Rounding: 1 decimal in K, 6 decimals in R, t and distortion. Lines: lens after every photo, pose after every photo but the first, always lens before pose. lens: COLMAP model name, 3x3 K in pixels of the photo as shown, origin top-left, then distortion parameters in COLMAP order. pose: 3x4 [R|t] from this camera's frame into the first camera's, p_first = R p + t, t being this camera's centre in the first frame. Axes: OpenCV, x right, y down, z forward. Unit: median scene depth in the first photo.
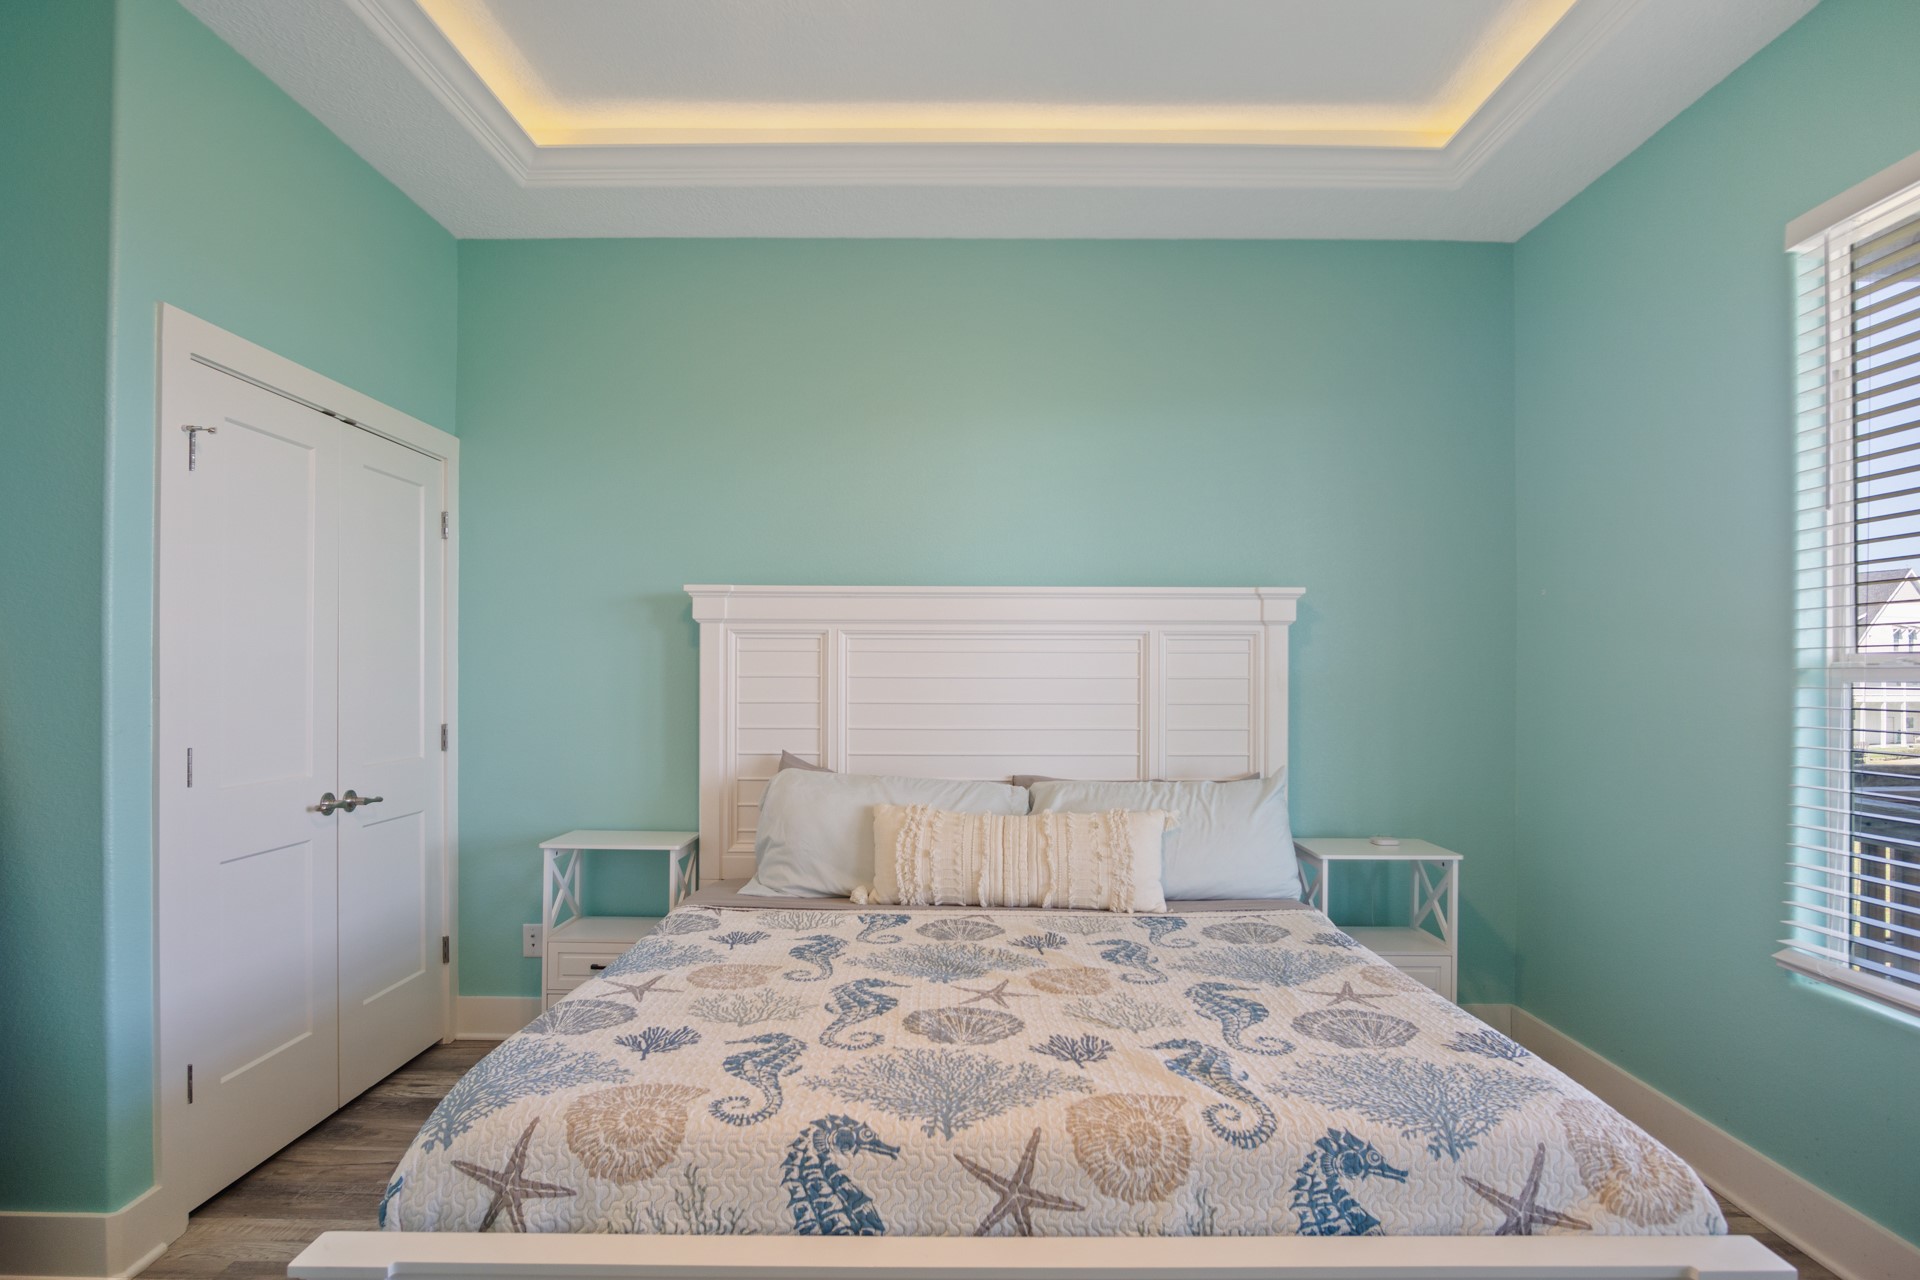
lens RADIAL K [[1051.9, 0, 965.2], [0, 1051.9, 675.0], [0, 0, 1]] dist [-0.044531, 0.028297]
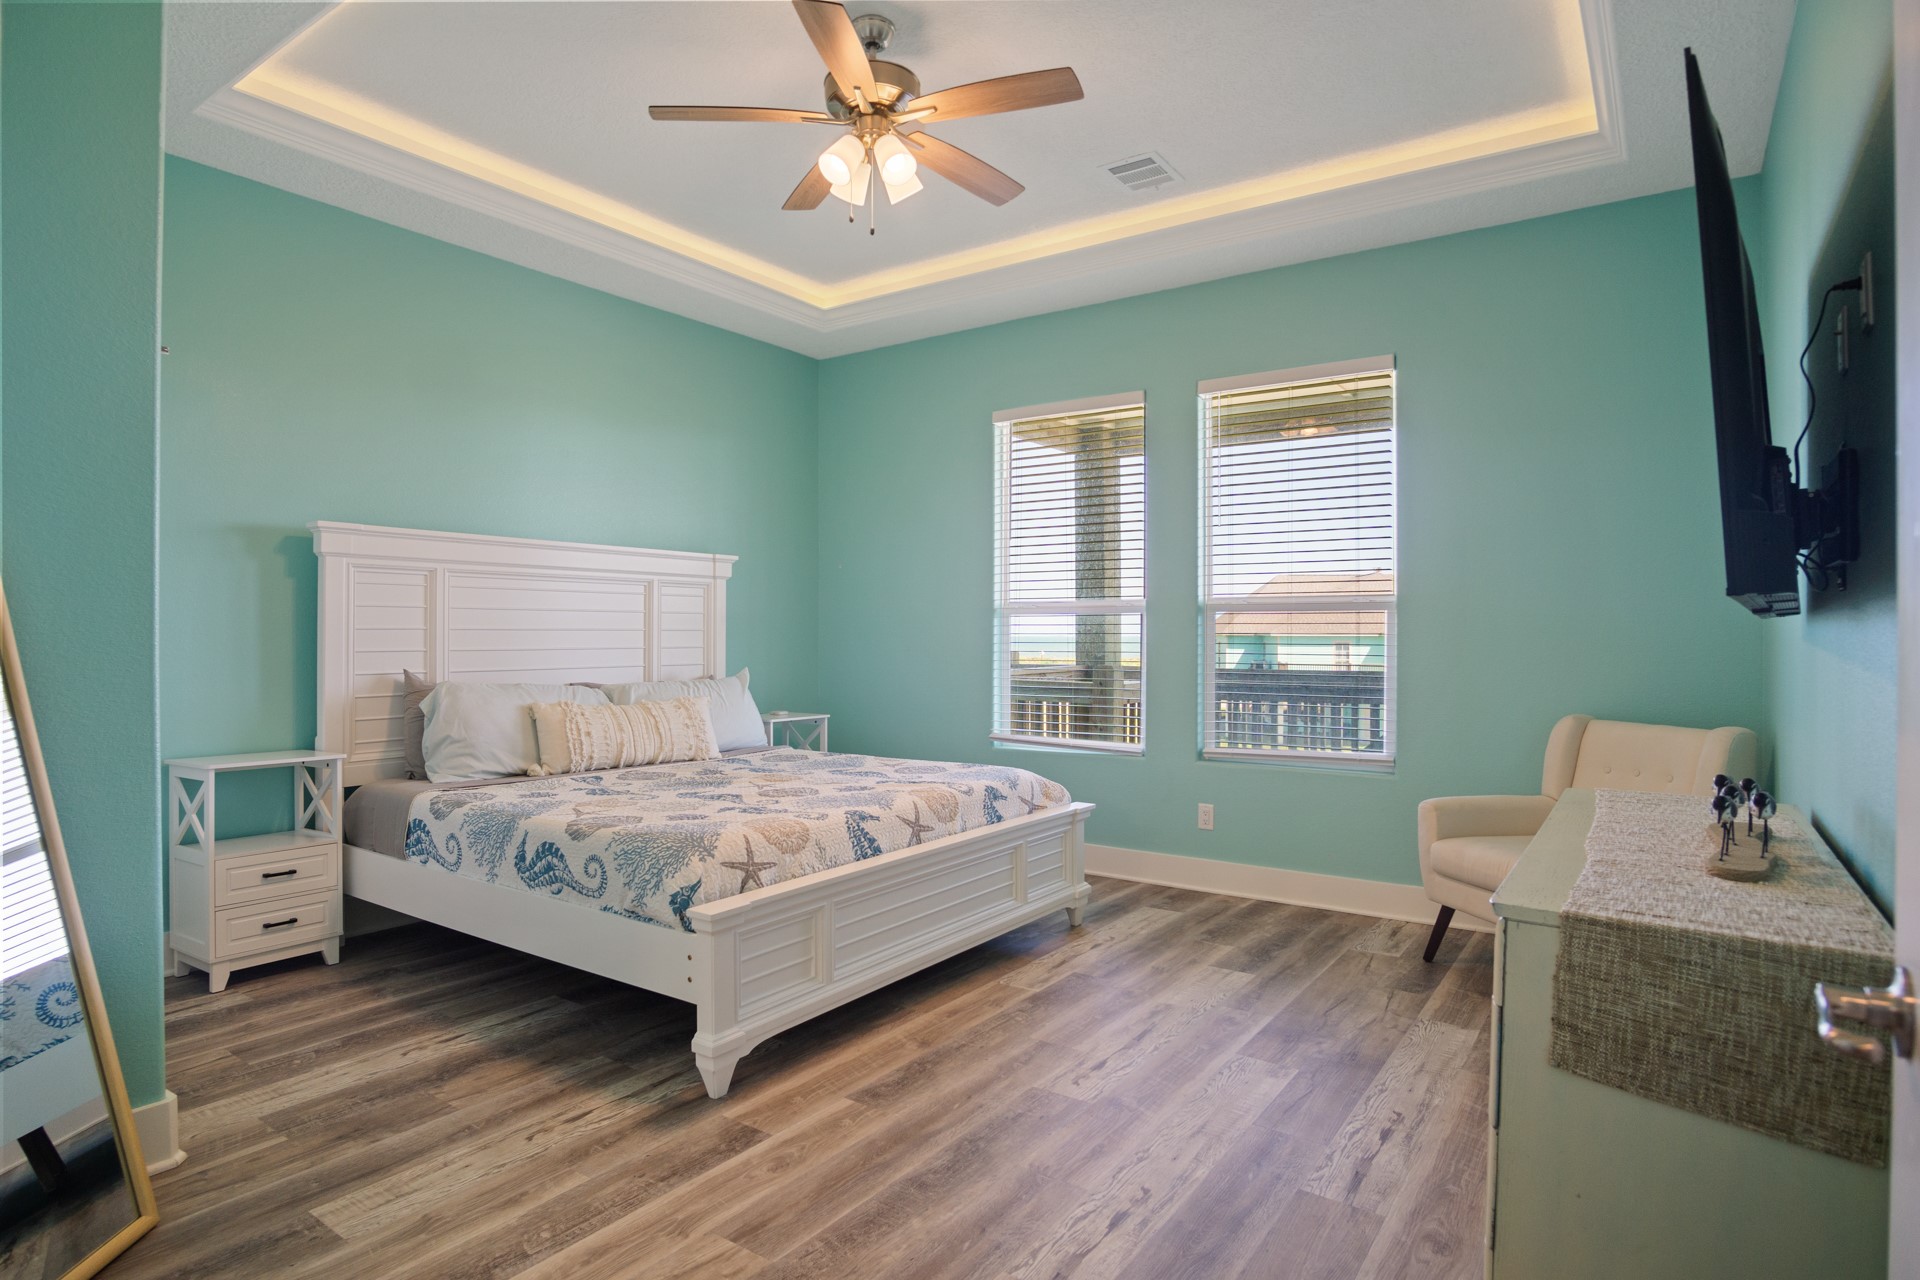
lens RADIAL K [[1017.9, 0, 955.9], [0, 1017.9, 637.7], [0, 0, 1]] dist [-0.023780, 0.001607]
pose [[0.577525, -0.005971, 0.816351, -1.041564], [0.000237, 0.999974, 0.007146, 0.040313], [-0.816373, -0.003934, 0.577512, -0.215701]]
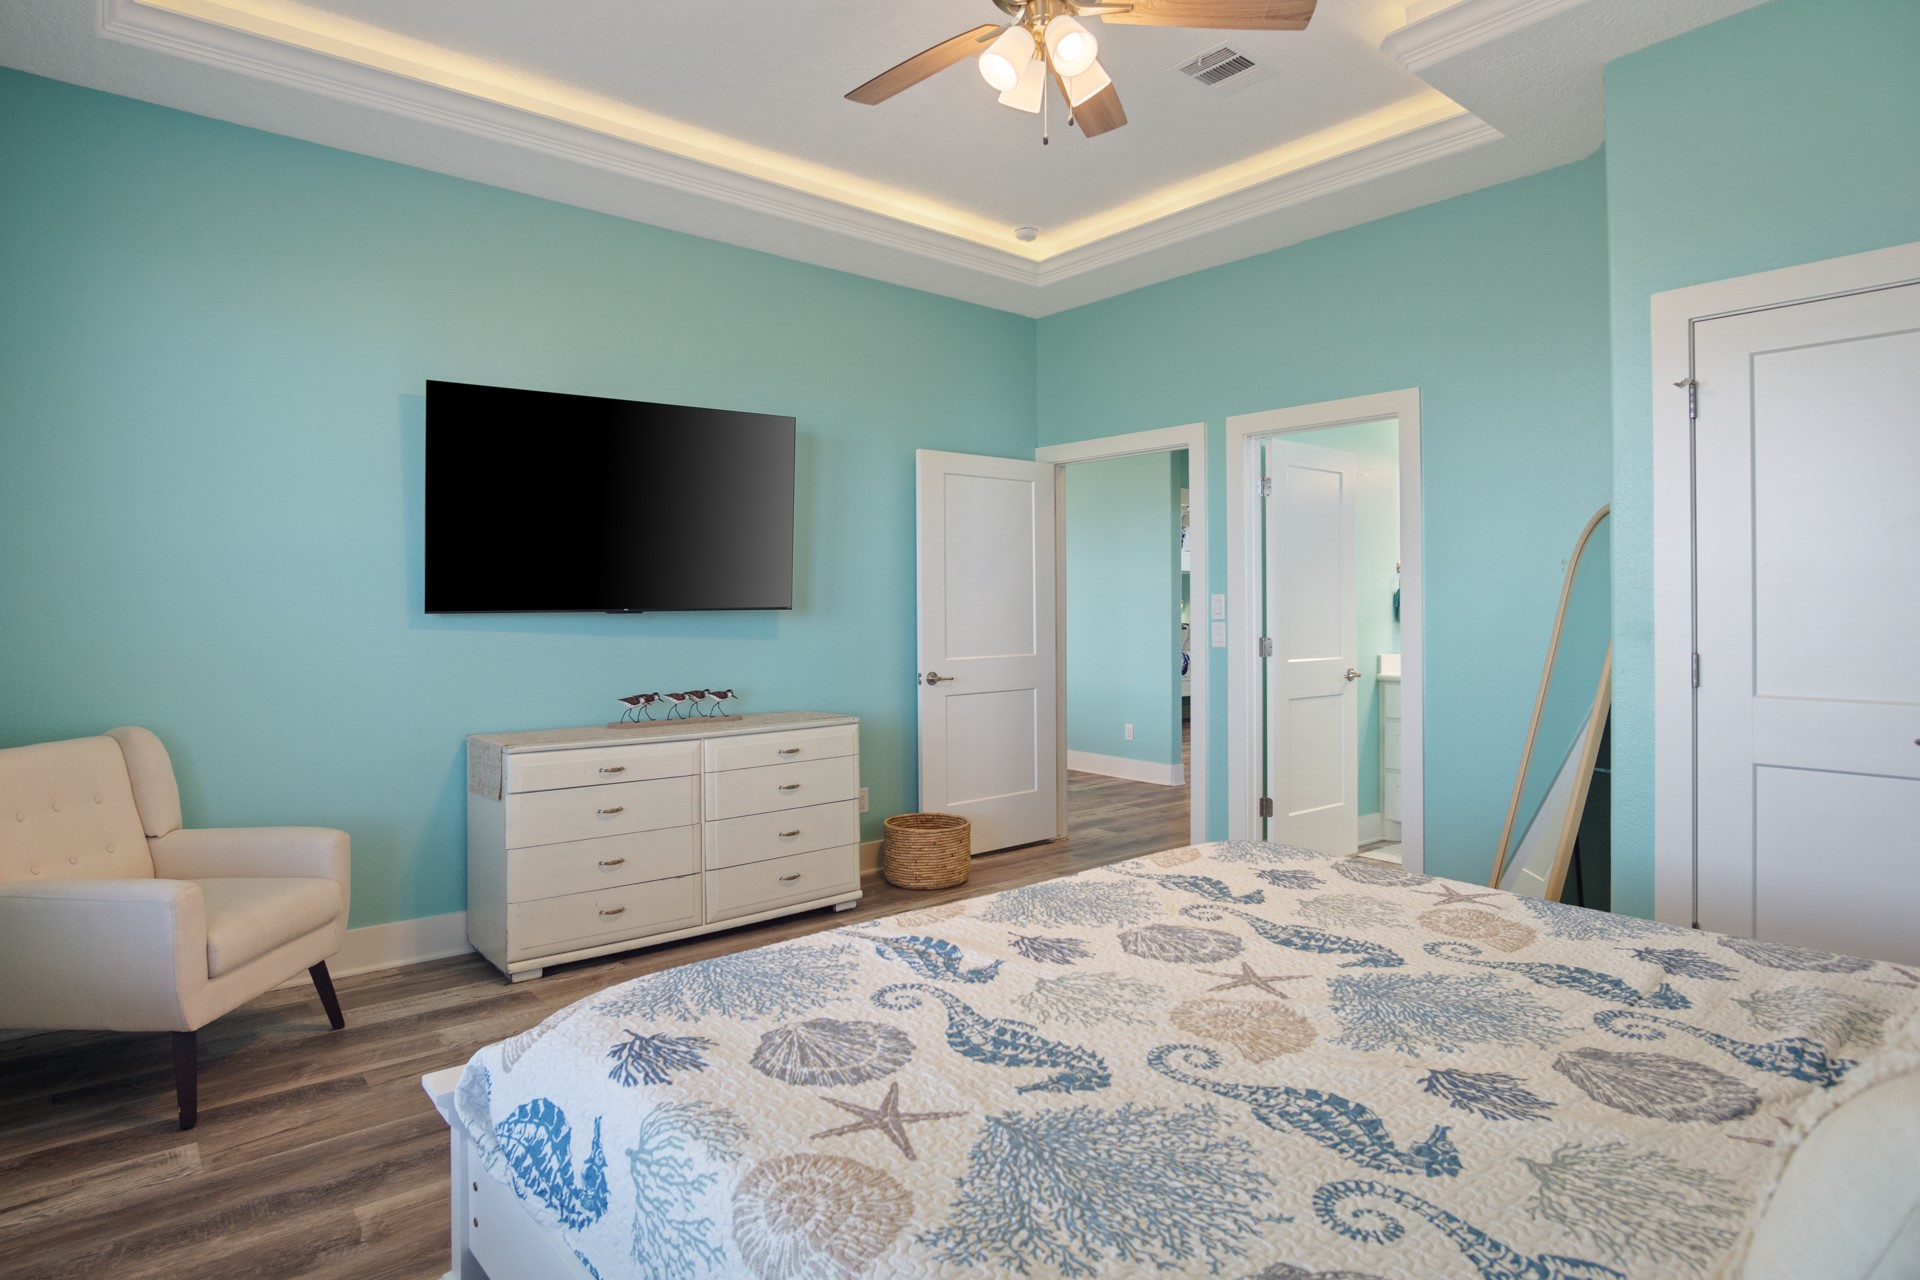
lens RADIAL K [[1052.5, 0, 957.2], [0, 1052.5, 600.8], [0, 0, 1]] dist [-0.023799, 0.001365]
pose [[-0.759061, -0.007100, -0.650981, 0.636783], [-0.000154, 0.999942, -0.010727, 0.024795], [0.651020, -0.008042, -0.759018, 1.306404]]
